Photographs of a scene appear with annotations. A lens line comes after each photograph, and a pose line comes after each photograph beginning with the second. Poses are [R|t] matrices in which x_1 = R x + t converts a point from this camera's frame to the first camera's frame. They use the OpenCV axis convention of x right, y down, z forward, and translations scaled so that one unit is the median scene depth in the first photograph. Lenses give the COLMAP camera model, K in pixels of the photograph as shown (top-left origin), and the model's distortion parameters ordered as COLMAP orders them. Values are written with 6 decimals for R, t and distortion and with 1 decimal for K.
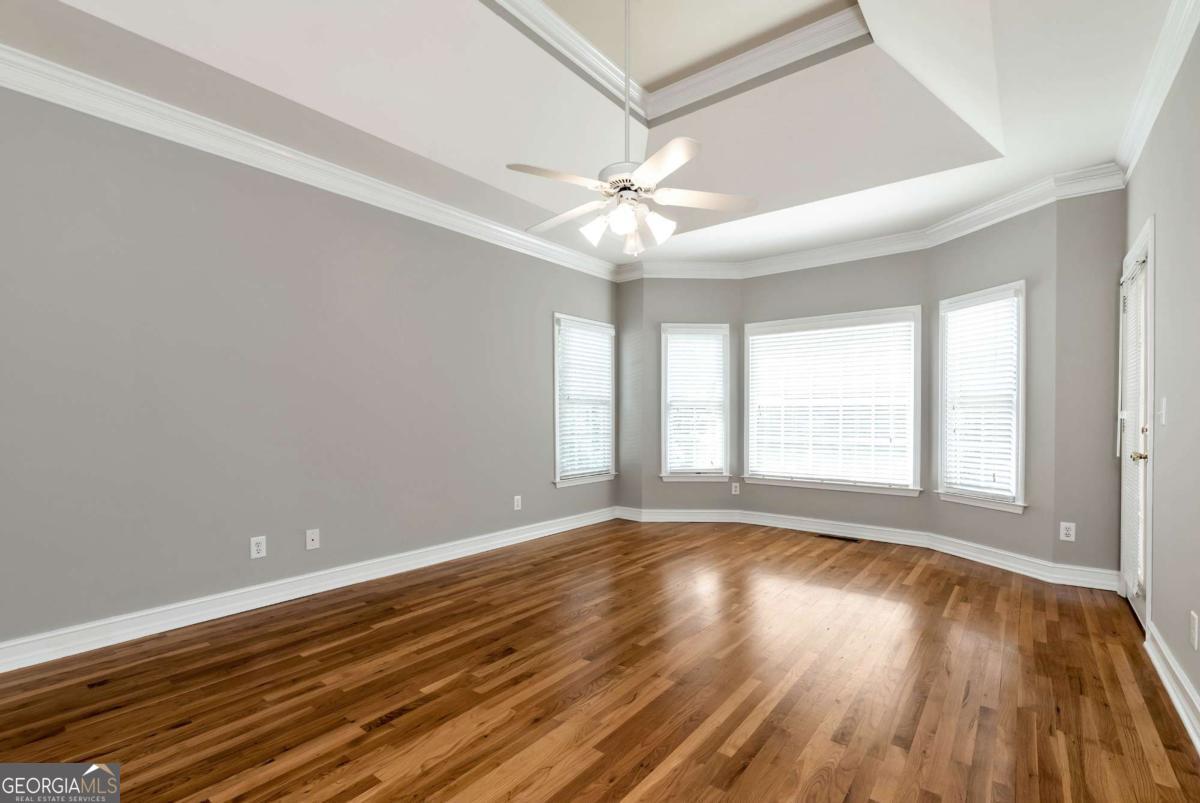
lens RADIAL K [[547.6, 0, 599.5], [0, 547.6, 405.1], [0, 0, 1]] dist [0.001676, 0.000068]
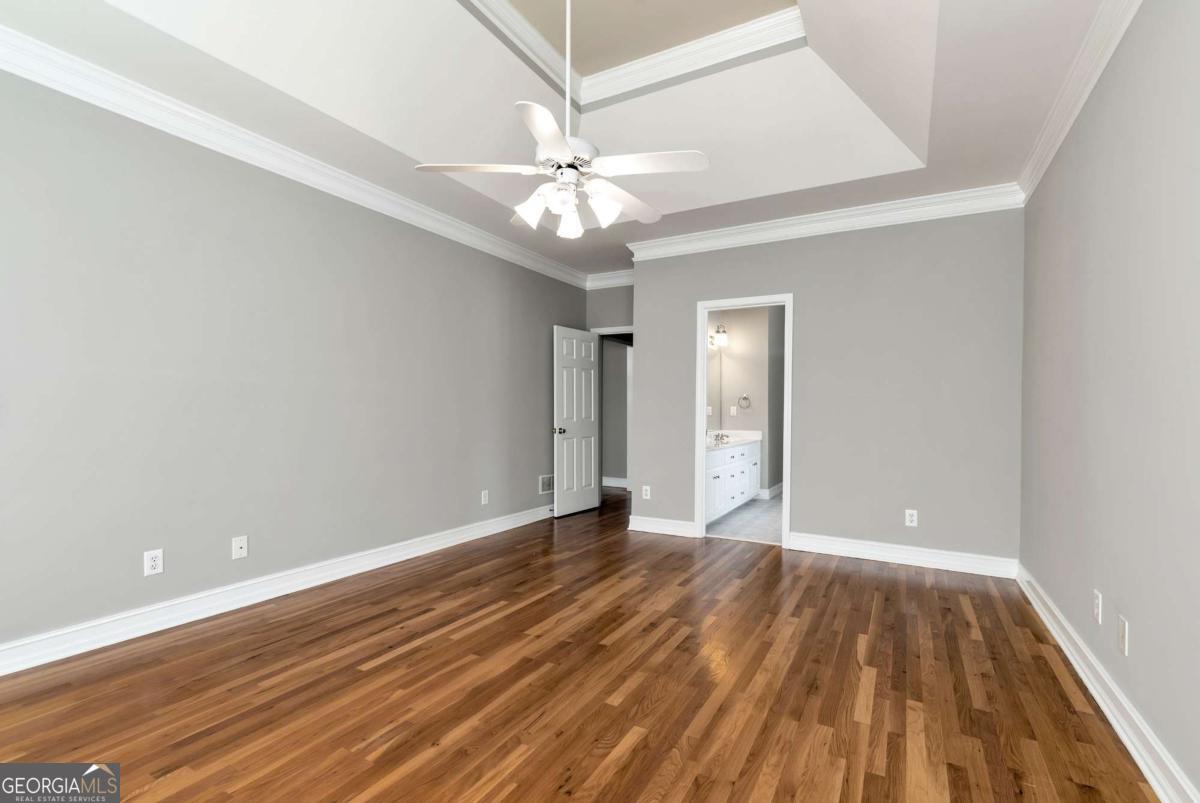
lens RADIAL K [[547.6, 0, 600.5], [0, 547.6, 412.9], [0, 0, 1]] dist [0.001676, 0.000068]
pose [[-0.988777, -0.009917, -0.149070, 0.156504], [-0.007990, 0.999877, -0.013516, 0.038007], [0.149186, -0.012173, -0.988734, 2.241359]]
